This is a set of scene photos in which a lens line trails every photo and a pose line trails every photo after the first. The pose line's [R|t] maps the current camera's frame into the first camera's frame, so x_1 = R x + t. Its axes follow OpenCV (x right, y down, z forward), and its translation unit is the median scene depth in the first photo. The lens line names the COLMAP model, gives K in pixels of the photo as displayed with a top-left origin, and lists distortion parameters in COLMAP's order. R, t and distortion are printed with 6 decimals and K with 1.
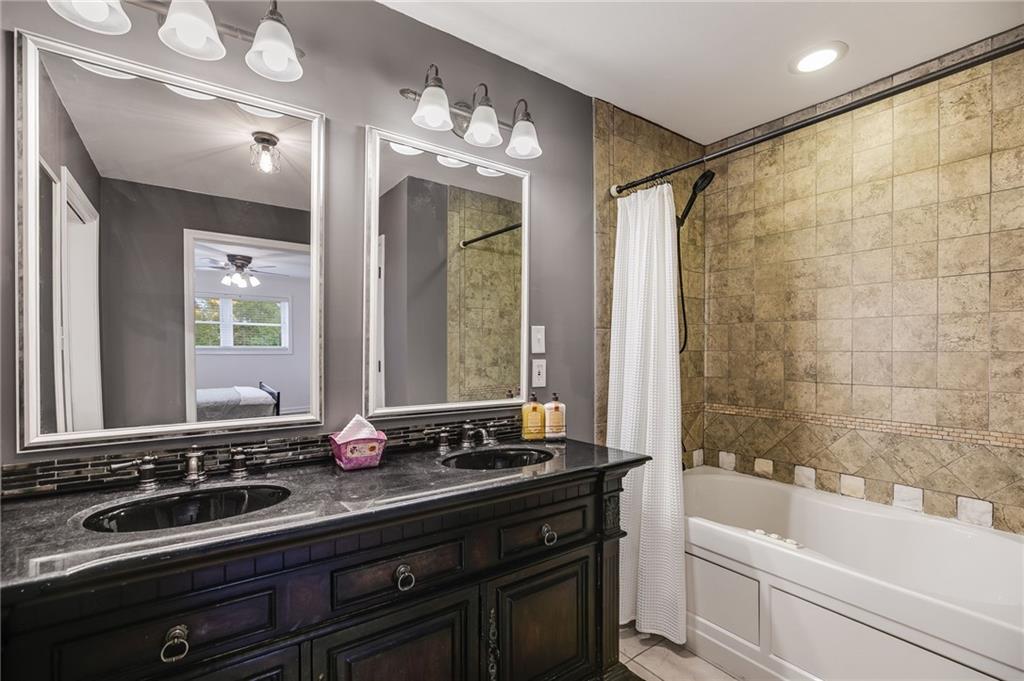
lens RADIAL K [[463.0, 0, 517.3], [0, 463.0, 349.7], [0, 0, 1]] dist [-0.019086, -0.000140]
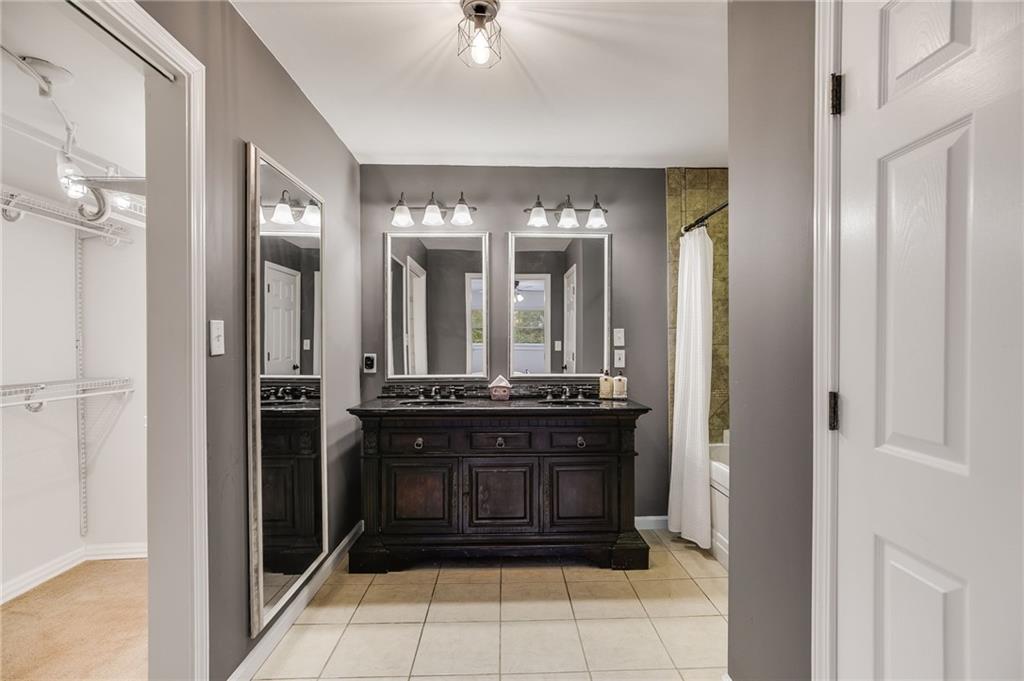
lens RADIAL K [[463.0, 0, 511.1], [0, 463.0, 343.0], [0, 0, 1]] dist [-0.019086, -0.000140]
pose [[0.819695, -0.006811, -0.572759, 0.697116], [0.001105, 0.999946, -0.010309, 0.014111], [0.572799, 0.007817, 0.819659, -0.534335]]
